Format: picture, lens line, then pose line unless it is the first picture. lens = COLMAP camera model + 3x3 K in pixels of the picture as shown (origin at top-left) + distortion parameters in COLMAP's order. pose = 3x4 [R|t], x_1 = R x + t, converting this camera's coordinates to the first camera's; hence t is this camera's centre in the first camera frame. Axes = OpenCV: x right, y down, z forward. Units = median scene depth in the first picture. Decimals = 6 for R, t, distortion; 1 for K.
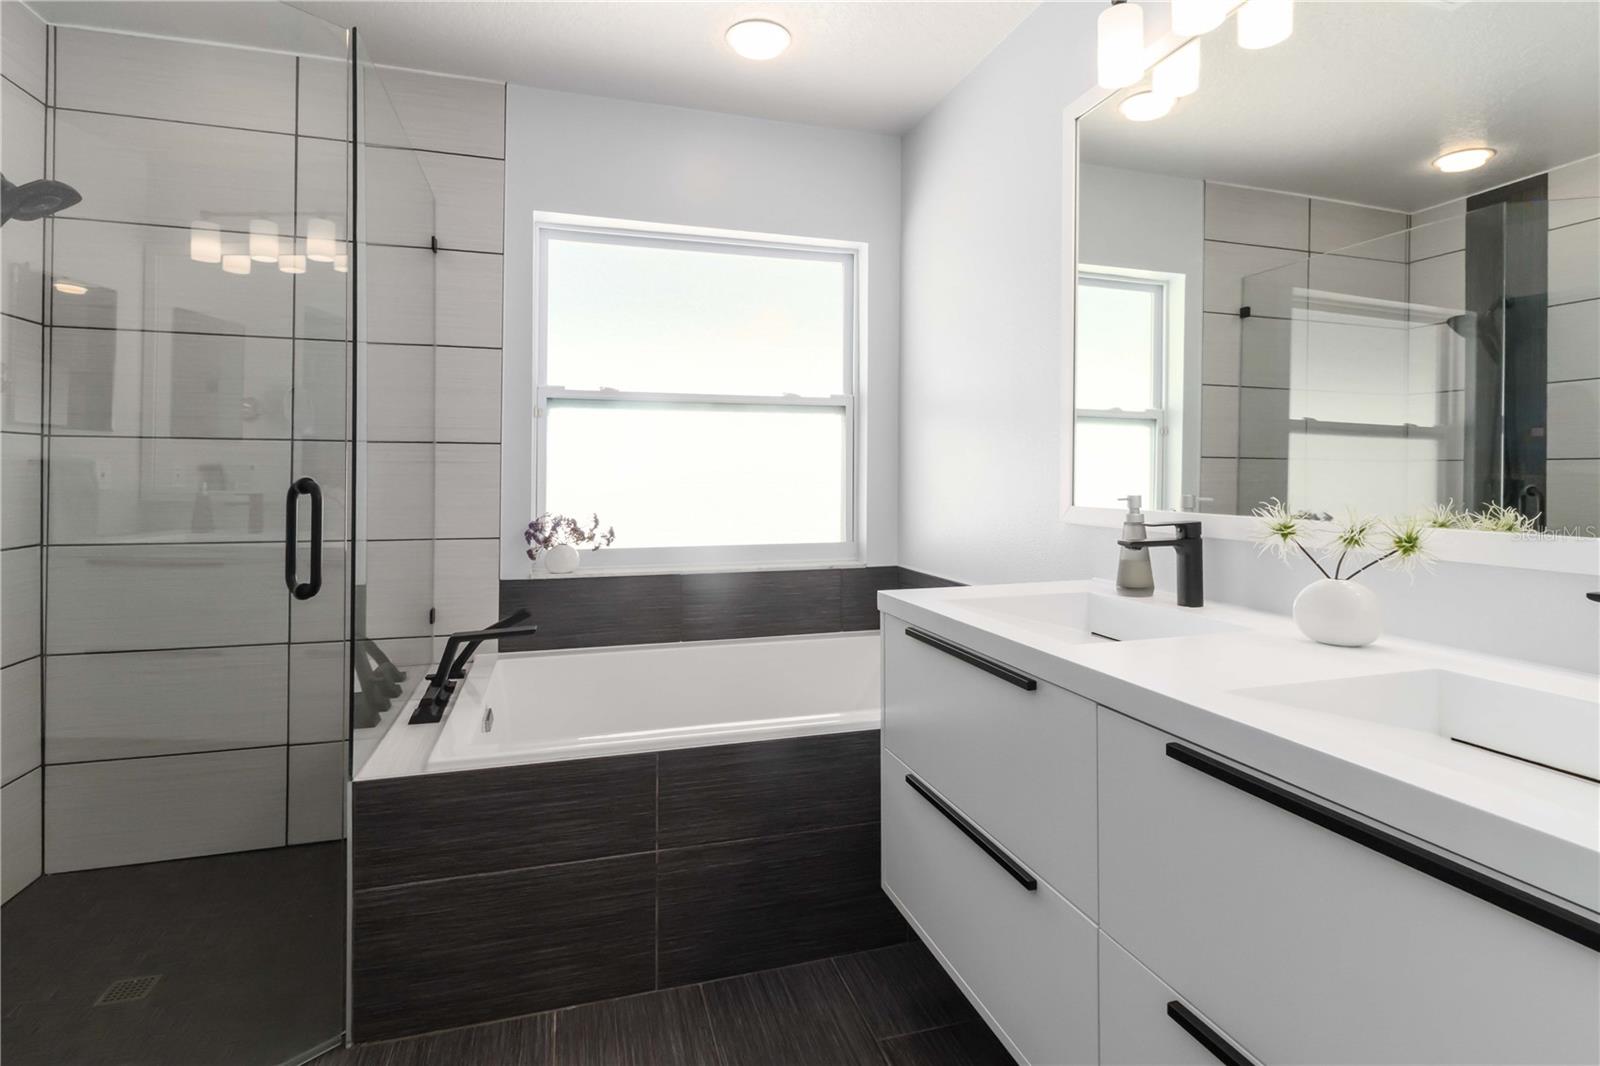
lens RADIAL K [[755.0, 0, 842.7], [0, 755.0, 469.2], [0, 0, 1]] dist [0.004611, -0.000702]
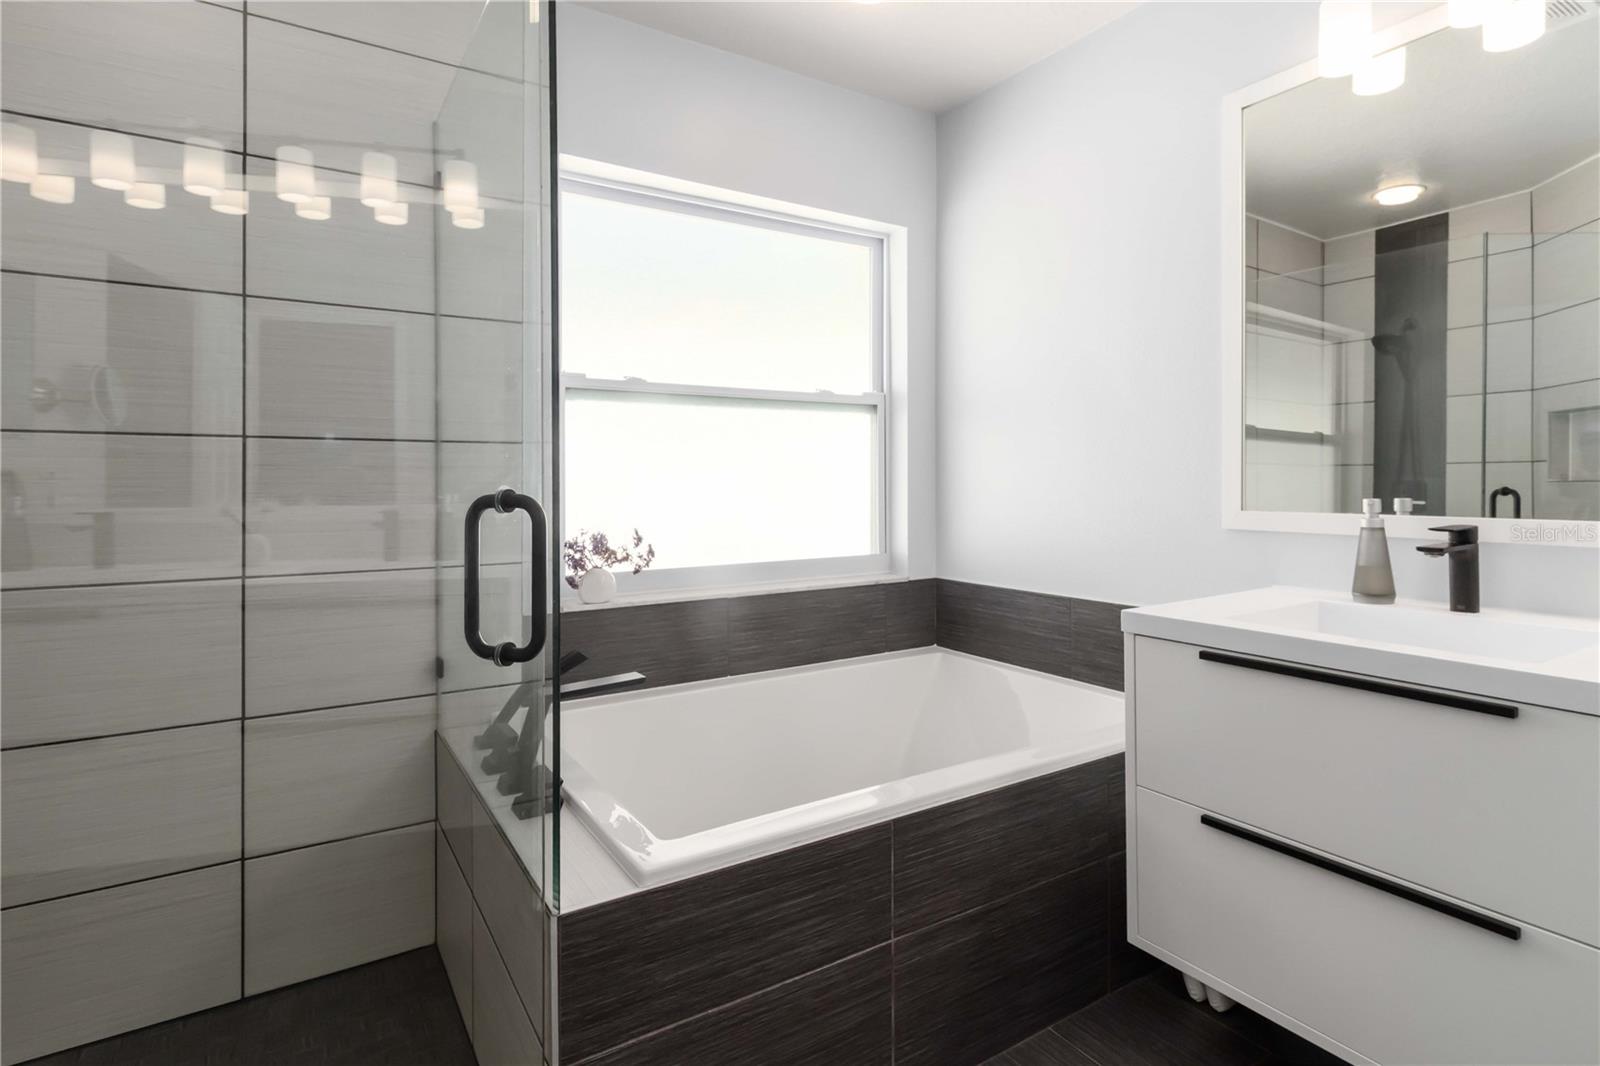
lens RADIAL K [[755.0, 0, 781.4], [0, 755.0, 483.7], [0, 0, 1]] dist [0.004611, -0.000702]
pose [[0.968196, -0.006604, 0.250104, -0.374512], [0.003802, 0.999924, 0.011685, 0.000041], [-0.250163, -0.010363, 0.968148, 0.160240]]
